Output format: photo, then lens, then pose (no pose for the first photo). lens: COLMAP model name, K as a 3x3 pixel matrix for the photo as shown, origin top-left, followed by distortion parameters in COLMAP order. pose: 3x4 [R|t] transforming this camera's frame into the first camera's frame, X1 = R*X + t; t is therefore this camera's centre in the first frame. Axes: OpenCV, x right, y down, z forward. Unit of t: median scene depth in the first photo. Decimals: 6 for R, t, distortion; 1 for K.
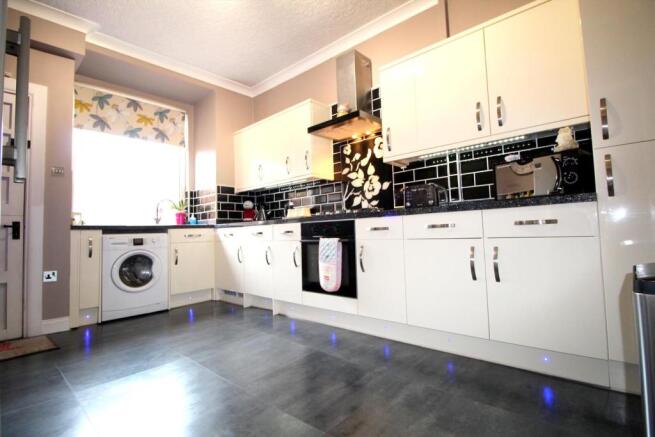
lens RADIAL K [[309.6, 0, 325.7], [0, 309.6, 217.5], [0, 0, 1]] dist [-0.001688, -0.003498]
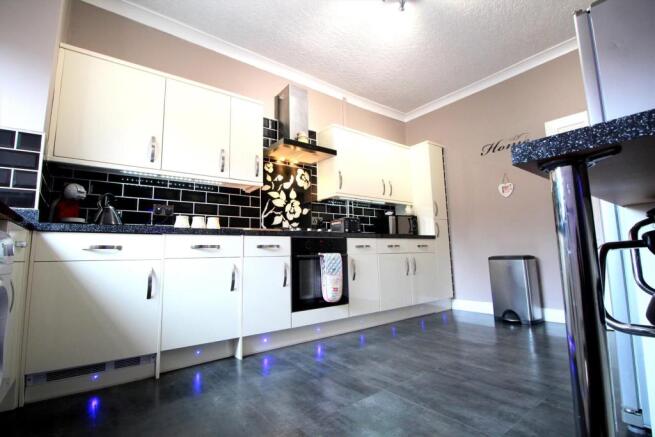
lens RADIAL K [[309.6, 0, 328.9], [0, 309.6, 218.0], [0, 0, 1]] dist [-0.001688, -0.003498]
pose [[0.183946, 0.147444, 0.971815, -0.885870], [-0.028933, 0.989069, -0.144585, 0.084801], [-0.982510, -0.001521, 0.186202, 0.662988]]
